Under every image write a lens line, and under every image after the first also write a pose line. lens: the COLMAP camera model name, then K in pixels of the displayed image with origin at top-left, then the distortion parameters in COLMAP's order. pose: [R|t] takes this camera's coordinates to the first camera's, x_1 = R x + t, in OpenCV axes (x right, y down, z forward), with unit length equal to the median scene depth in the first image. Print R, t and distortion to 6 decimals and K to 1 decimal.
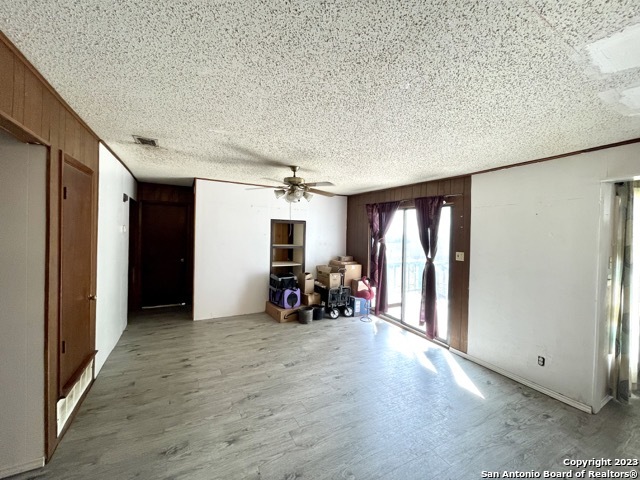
lens RADIAL K [[258.4, 0, 320.0], [0, 258.4, 240.0], [0, 0, 1]] dist [-0.001065, 0.000088]
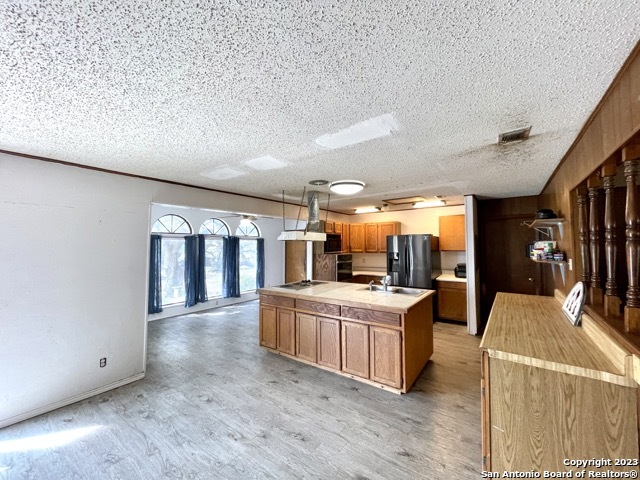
lens RADIAL K [[258.4, 0, 320.0], [0, 258.4, 240.0], [0, 0, 1]] dist [-0.001065, 0.000088]
pose [[-0.425345, -0.005303, 0.905016, -0.473116], [0.008084, 0.999921, 0.009658, -0.029061], [-0.904995, 0.011424, -0.425268, 0.669898]]
